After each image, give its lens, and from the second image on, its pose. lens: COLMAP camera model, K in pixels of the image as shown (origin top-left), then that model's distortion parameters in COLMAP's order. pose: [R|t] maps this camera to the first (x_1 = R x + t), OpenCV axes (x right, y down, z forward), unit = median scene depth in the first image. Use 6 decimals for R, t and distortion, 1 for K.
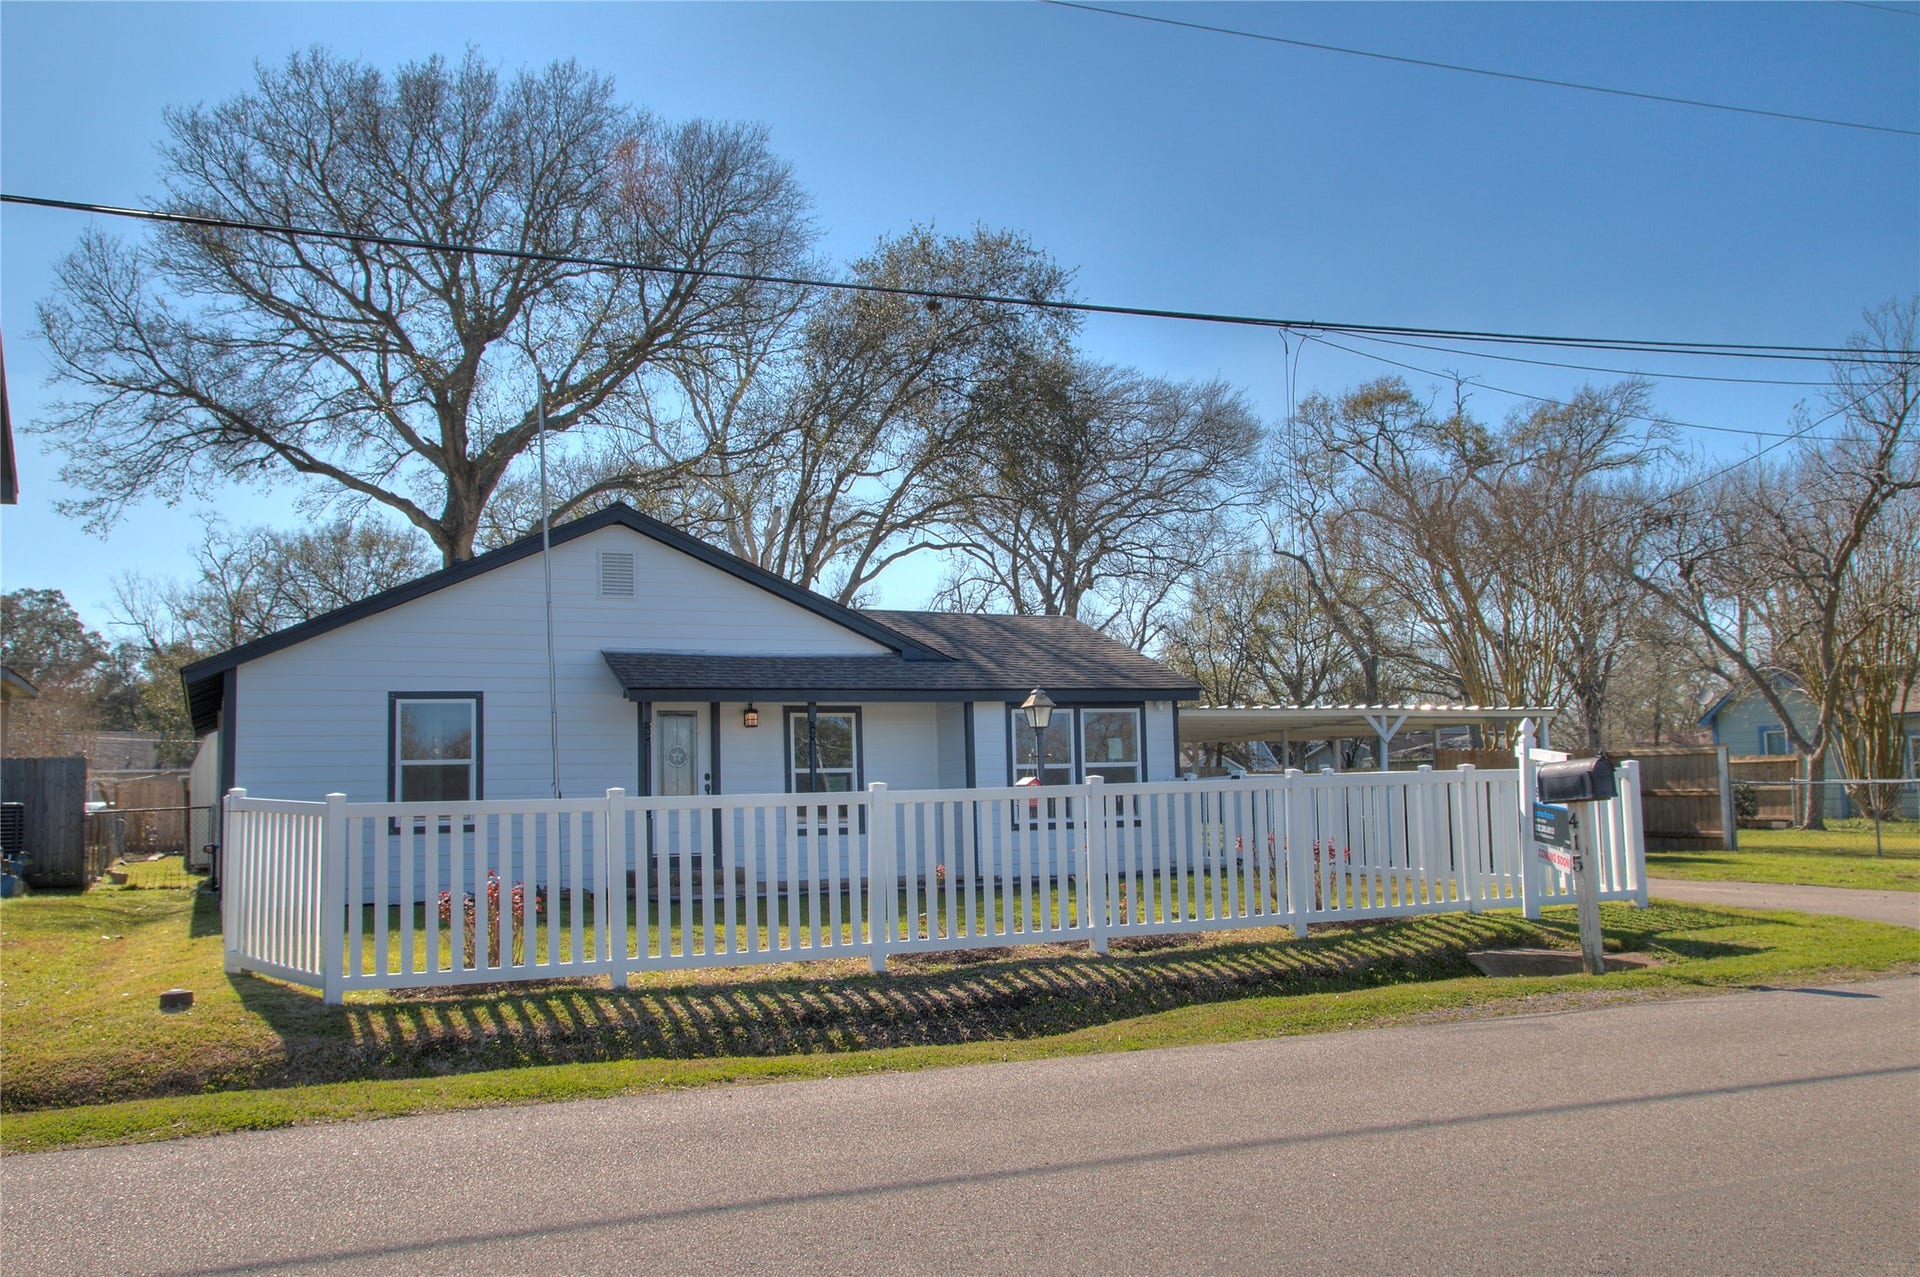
lens RADIAL K [[1655.0, 0, 957.9], [0, 1655.0, 632.5], [0, 0, 1]] dist [-0.005848, -0.000119]
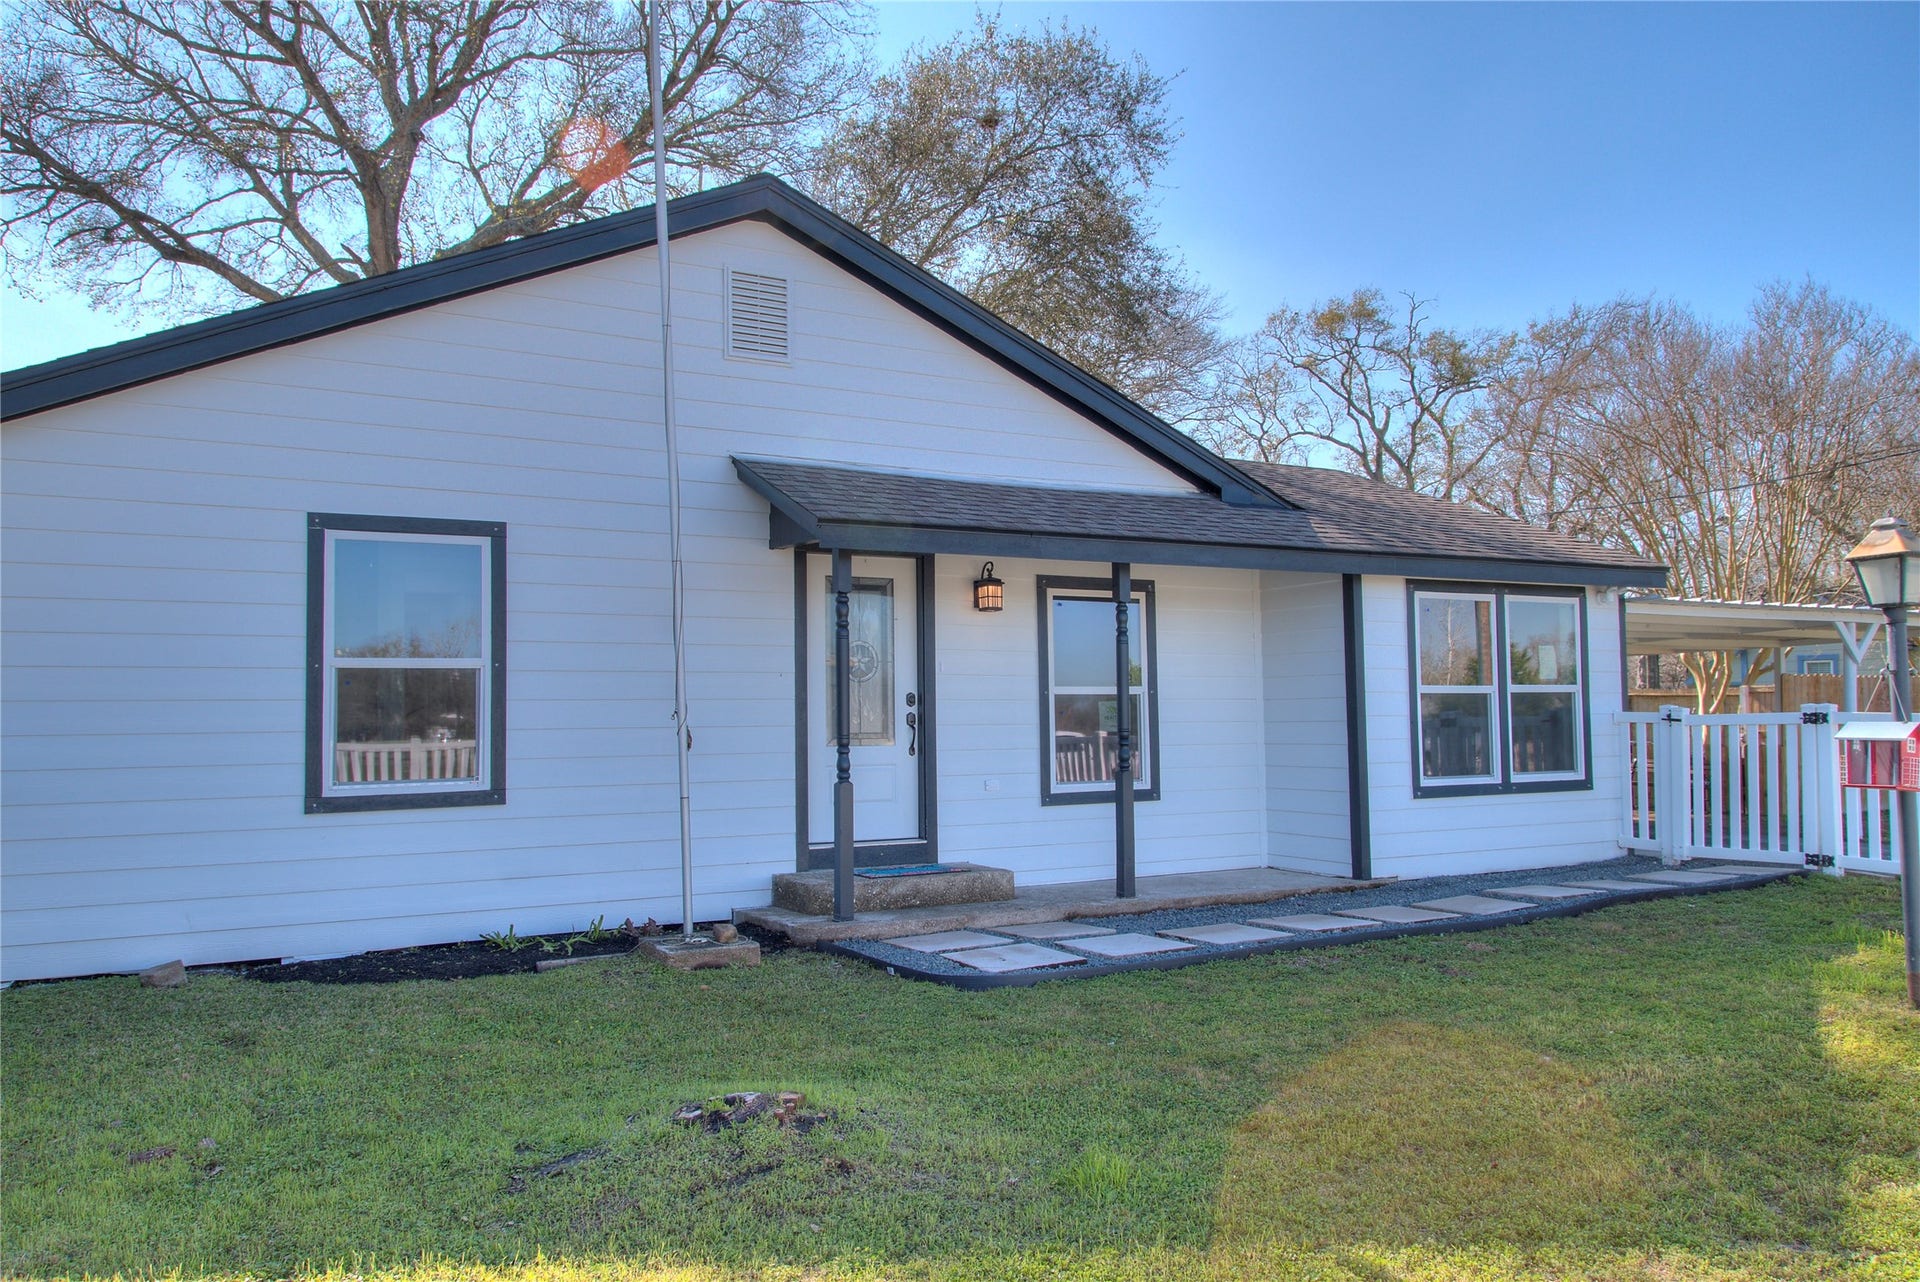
lens RADIAL K [[1430.7, 0, 960.6], [0, 1430.7, 652.0], [0, 0, 1]] dist [0.010418, -0.005578]
pose [[0.994091, 0.019503, 0.106785, -0.181545], [-0.025922, 0.997918, 0.059058, 0.041944], [-0.105411, -0.061477, 0.992527, 0.513558]]
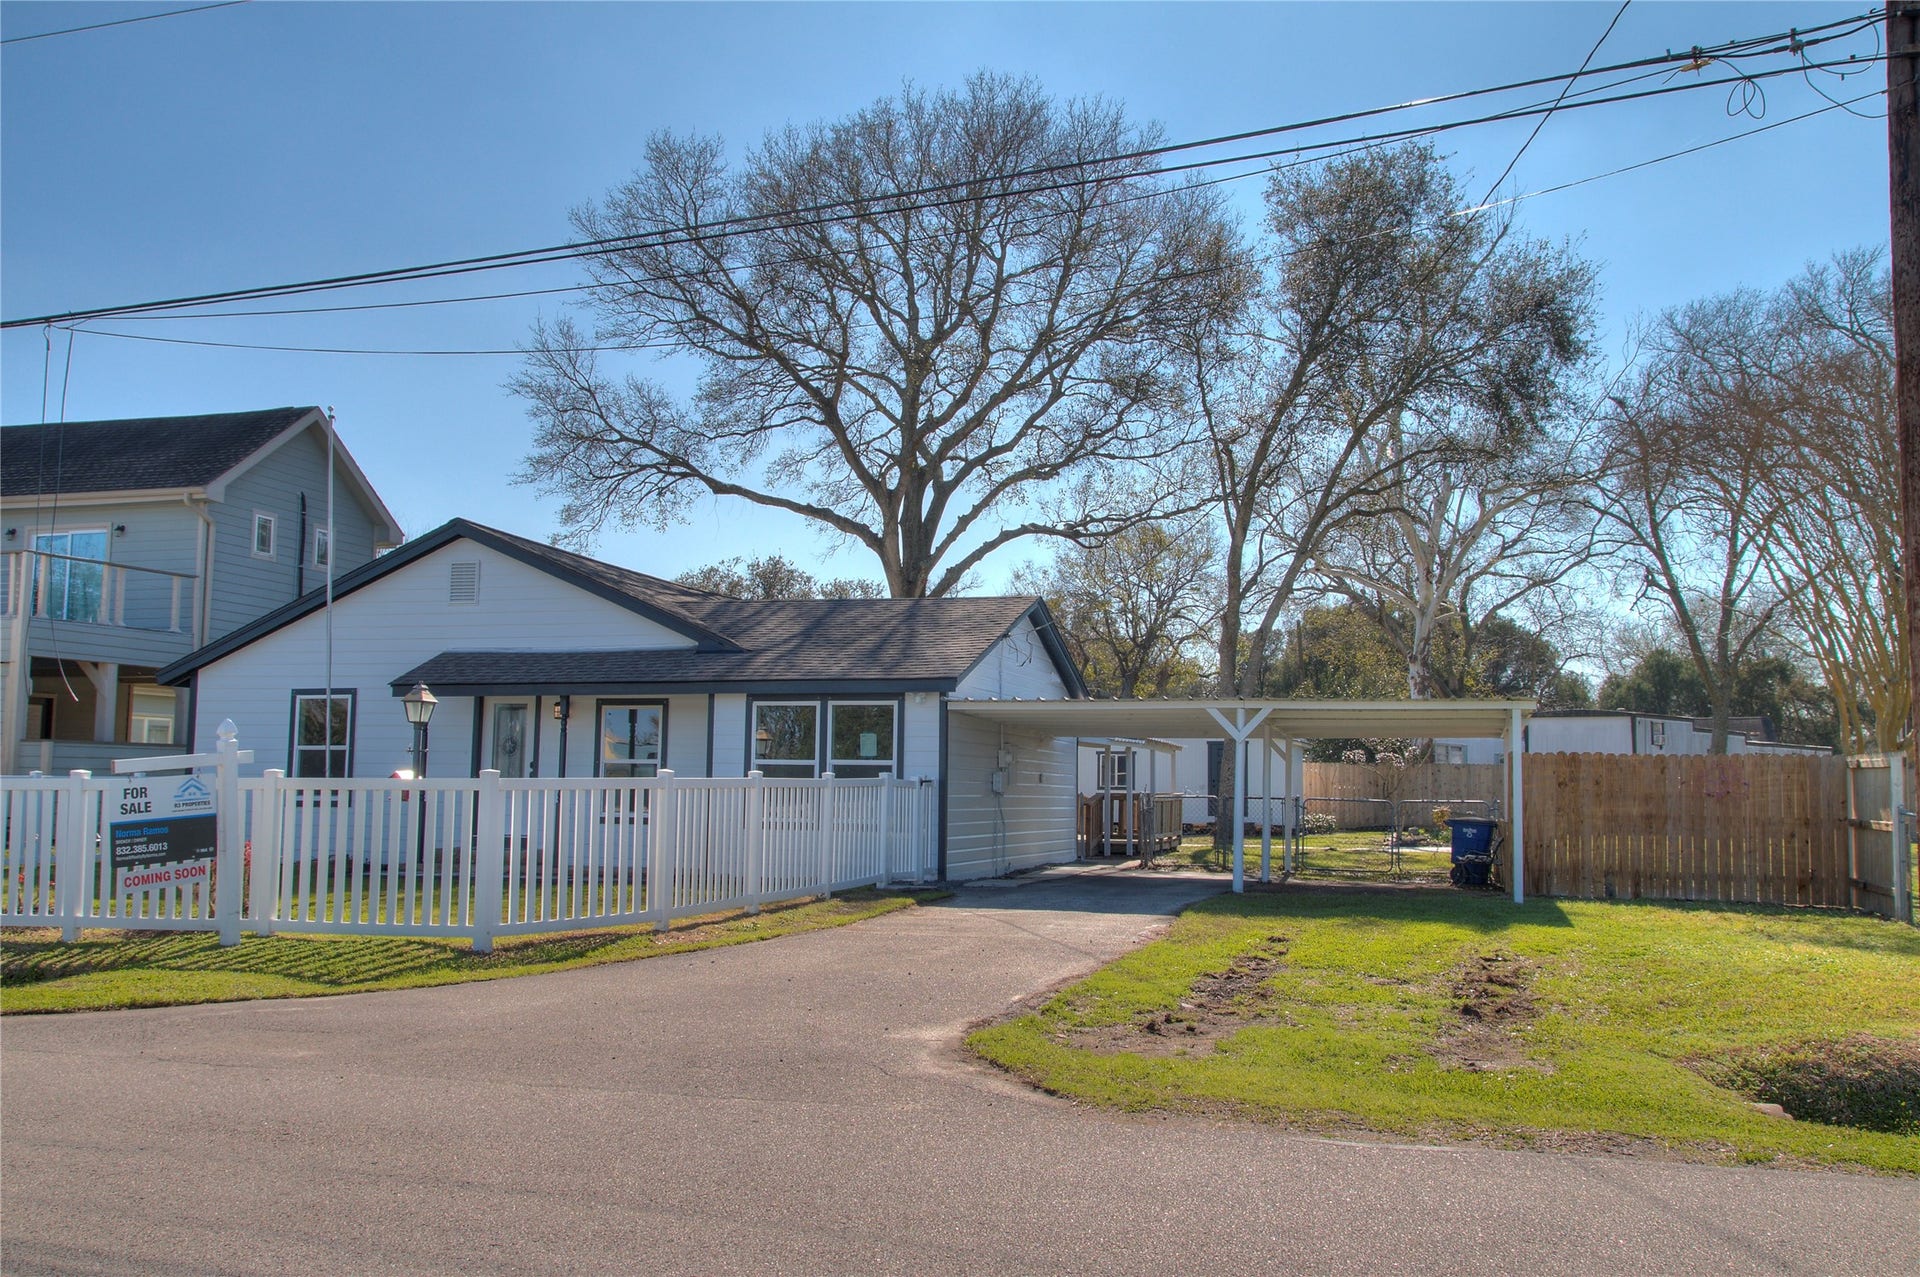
lens RADIAL K [[1720.2, 0, 963.7], [0, 1720.2, 638.1], [0, 0, 1]] dist [0.020917, 0.009504]
pose [[0.755648, -0.027791, -0.654388, 0.776204], [0.032064, 0.999471, -0.005420, 0.019213], [0.654193, -0.016887, 0.756139, 0.330970]]
